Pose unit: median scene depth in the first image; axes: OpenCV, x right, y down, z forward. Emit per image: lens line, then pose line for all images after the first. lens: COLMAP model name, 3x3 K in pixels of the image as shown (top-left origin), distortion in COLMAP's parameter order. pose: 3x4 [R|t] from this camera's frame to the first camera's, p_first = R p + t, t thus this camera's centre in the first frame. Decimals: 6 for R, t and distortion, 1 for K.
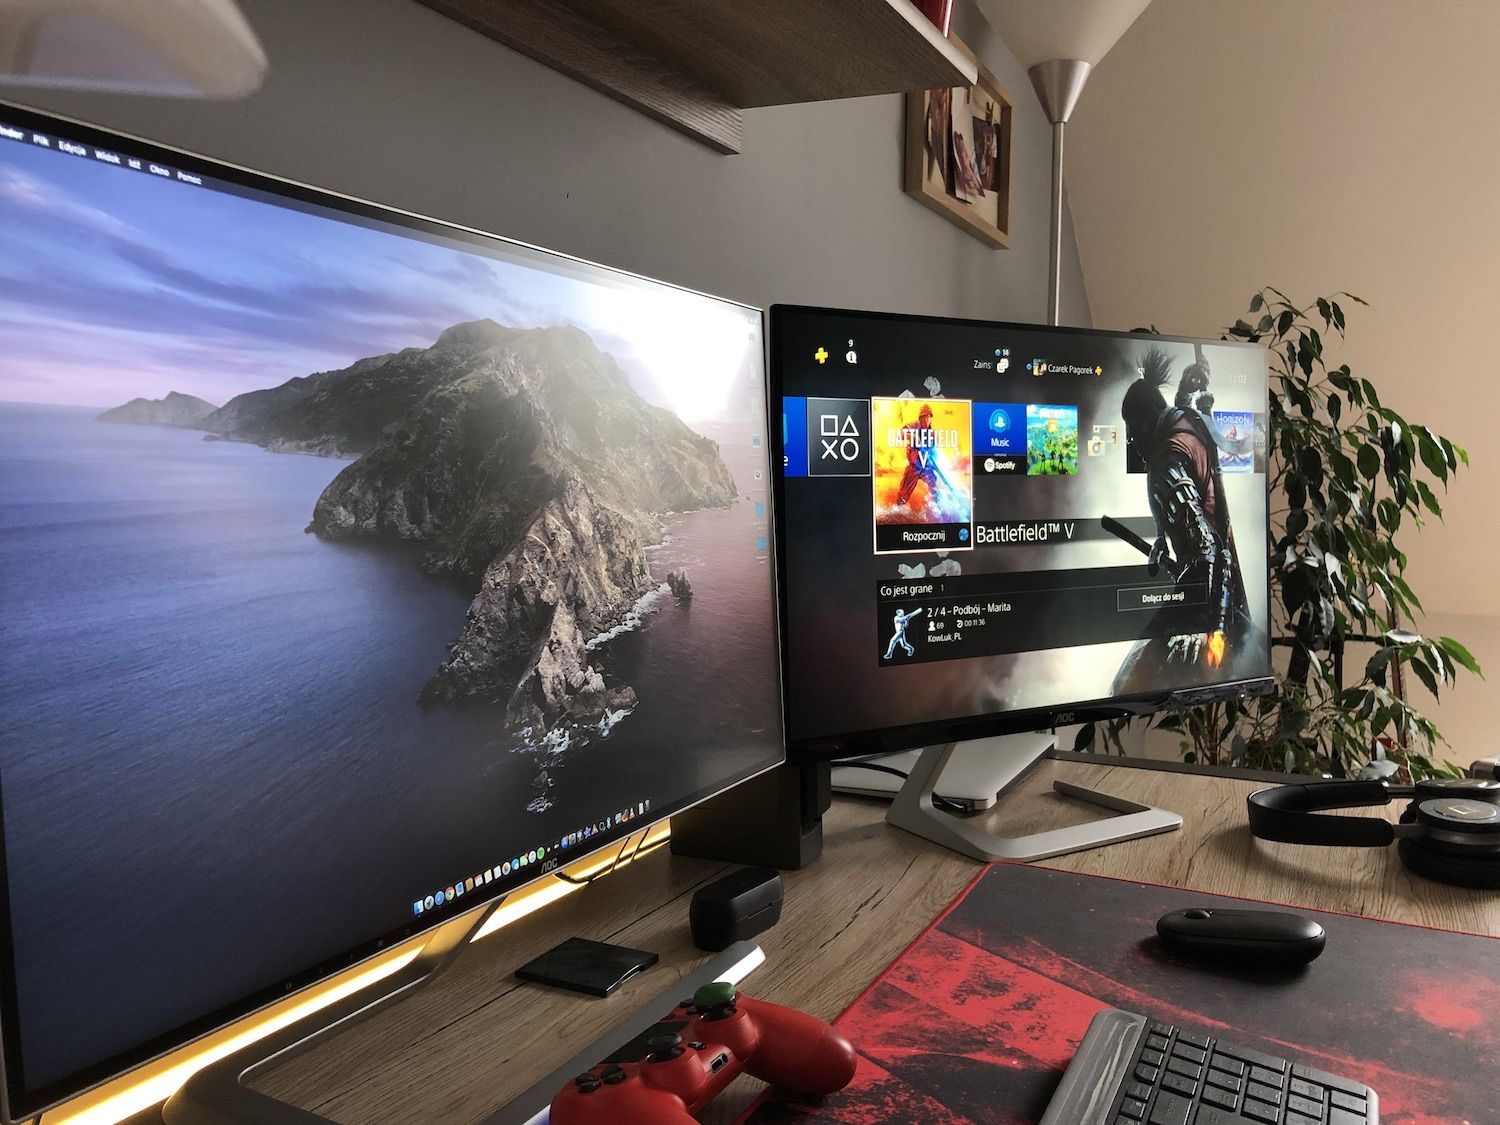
lens RADIAL K [[1231.6, 0, 747.0], [0, 1231.6, 559.9], [0, 0, 1]] dist [0.034488, -0.023559]
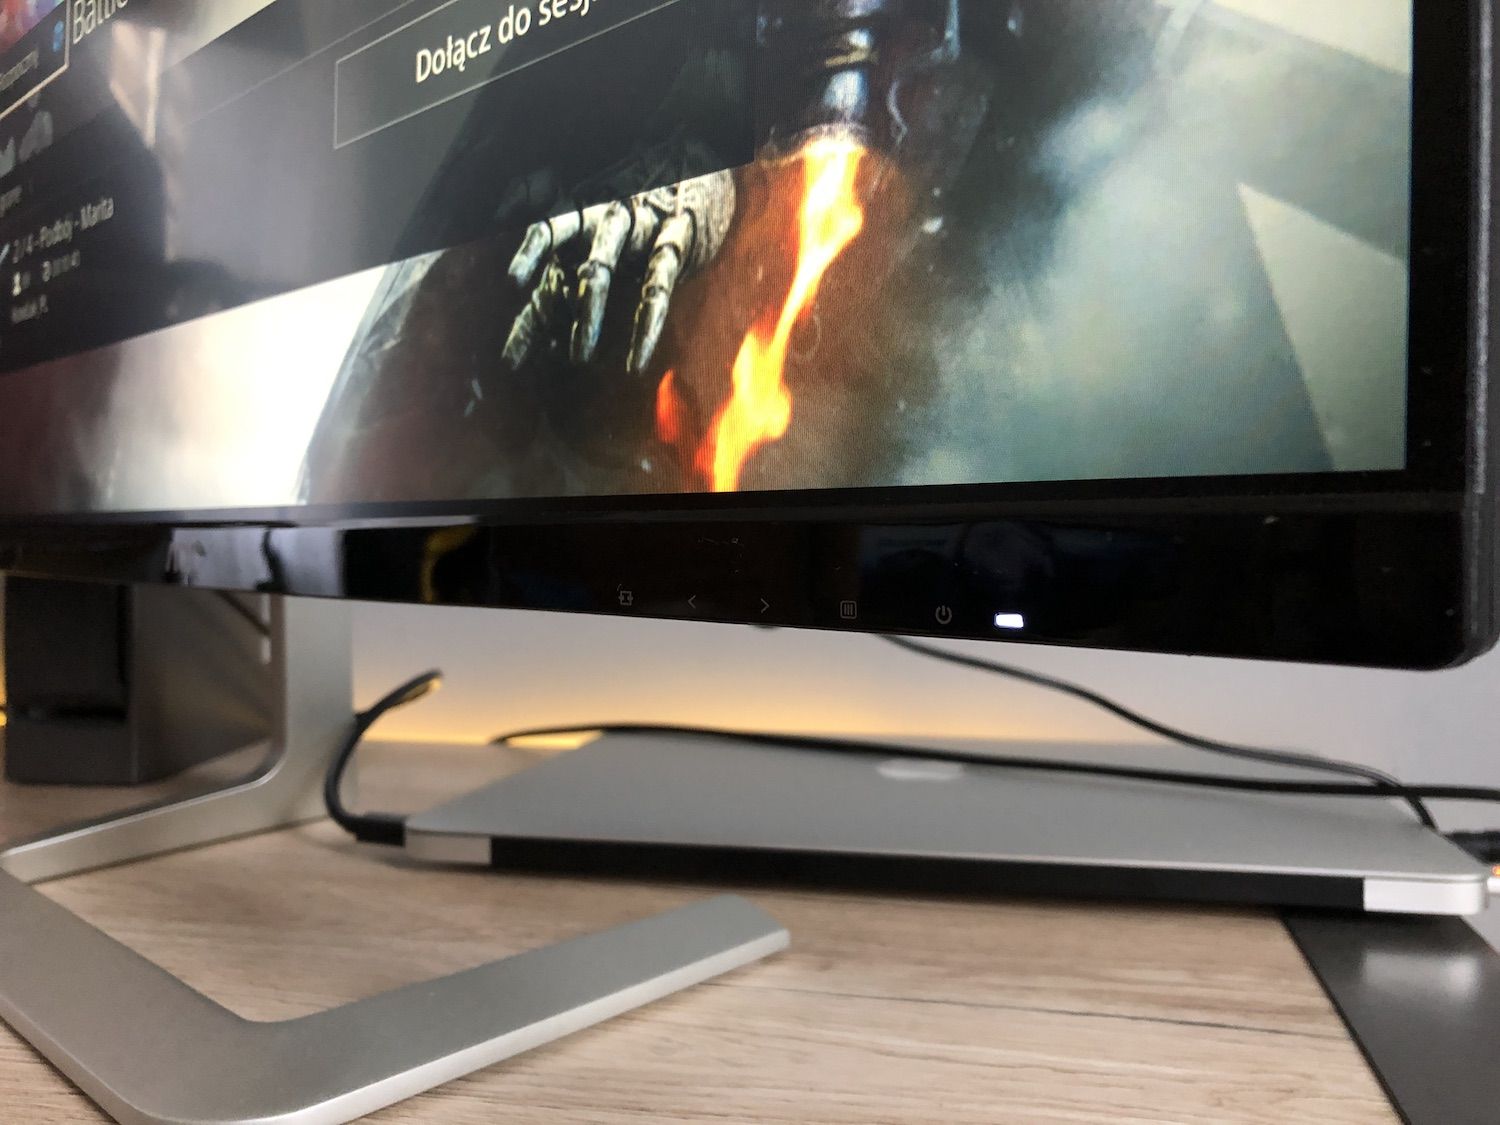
lens RADIAL K [[1231.6, 0, 749.0], [0, 1231.6, 563.0], [0, 0, 1]] dist [0.034488, -0.023559]
pose [[0.241399, 0.033643, -0.969843, 0.598280], [-0.060000, 0.998004, 0.019686, 0.120472], [0.968569, 0.053438, 0.242936, 1.102506]]
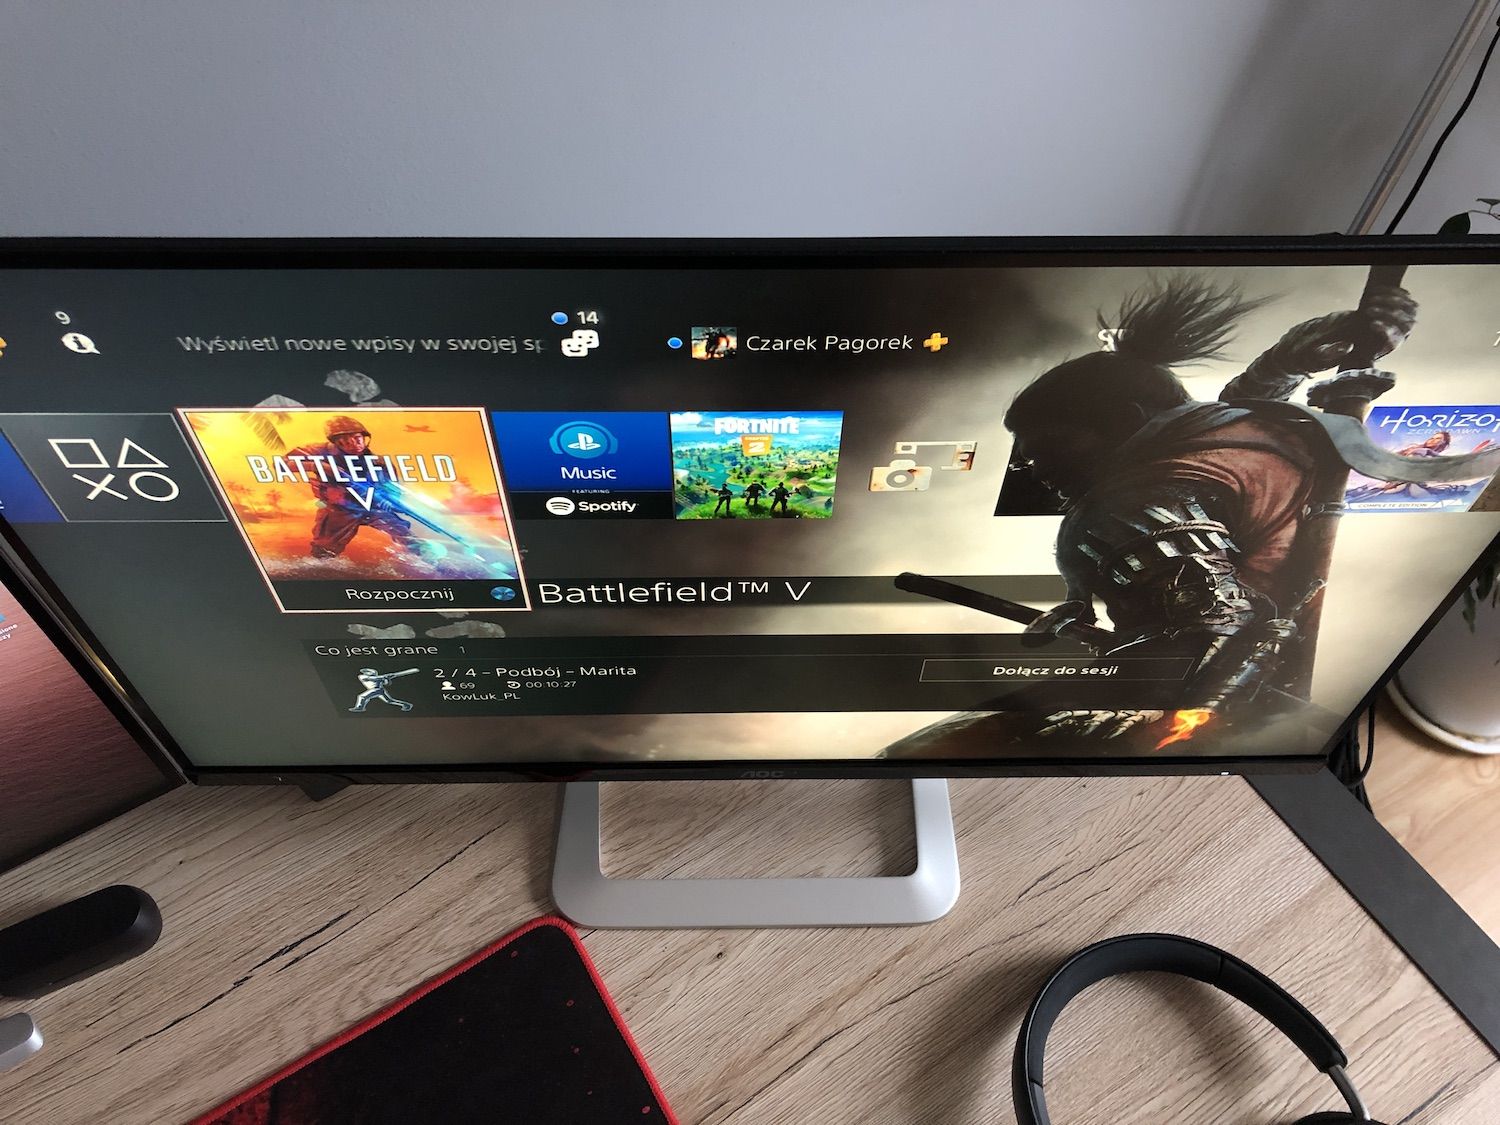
lens RADIAL K [[1231.6, 0, 750.7], [0, 1231.6, 561.2], [0, 0, 1]] dist [0.034488, -0.023559]
pose [[0.859296, 0.432330, -0.273315, 0.385737], [-0.054535, 0.608758, 0.791479, -0.421121], [0.508563, -0.665210, 0.546680, 0.772726]]
